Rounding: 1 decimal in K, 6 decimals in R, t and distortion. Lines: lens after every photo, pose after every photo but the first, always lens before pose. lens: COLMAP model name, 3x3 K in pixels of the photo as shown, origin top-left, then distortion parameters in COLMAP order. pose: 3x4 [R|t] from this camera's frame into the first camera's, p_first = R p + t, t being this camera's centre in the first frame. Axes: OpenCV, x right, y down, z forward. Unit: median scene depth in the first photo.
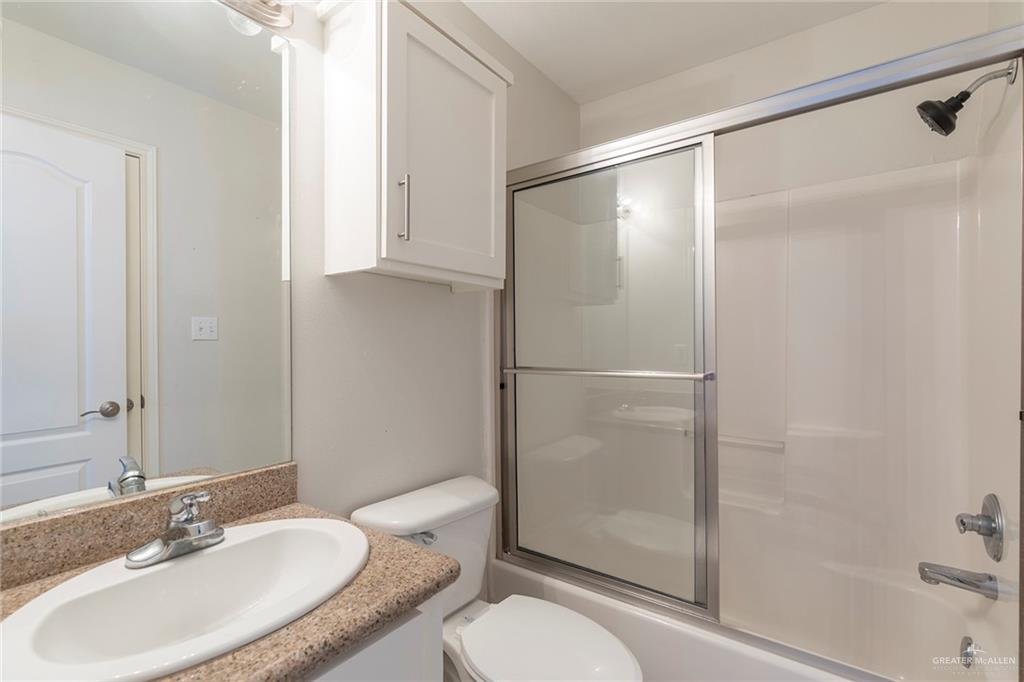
lens RADIAL K [[460.6, 0, 509.9], [0, 460.6, 342.8], [0, 0, 1]] dist [0.003953, 0.000128]
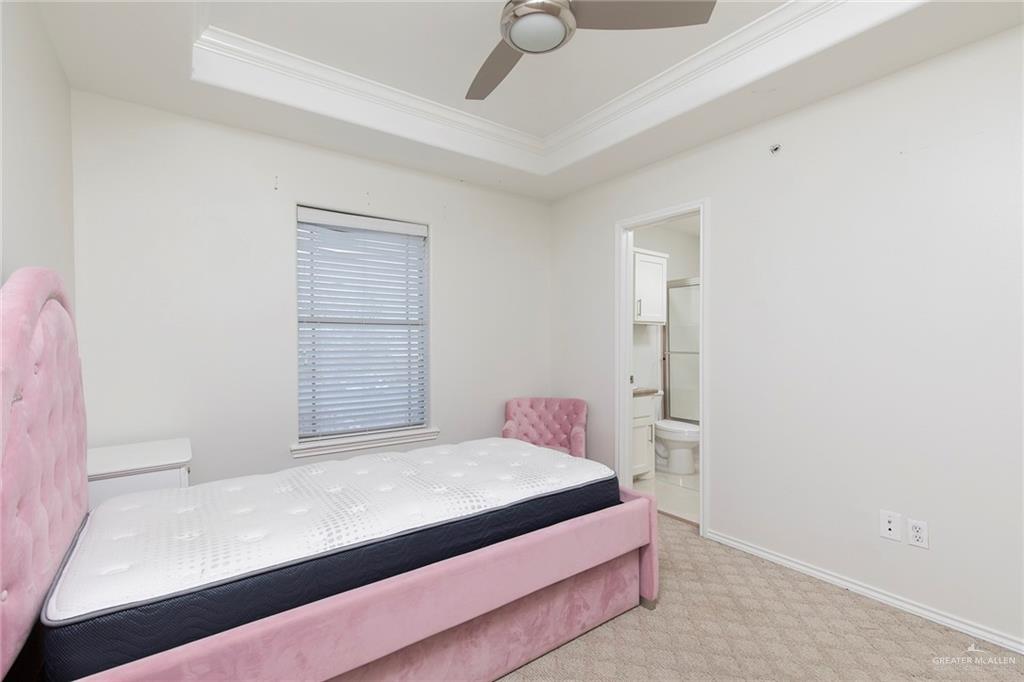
lens RADIAL K [[460.6, 0, 514.3], [0, 460.6, 345.6], [0, 0, 1]] dist [0.003953, 0.000128]
pose [[0.950308, 0.000414, -0.311312, -0.011131], [0.003533, 0.999920, 0.012115, -0.016629], [0.311292, -0.012613, 0.950231, -1.886543]]
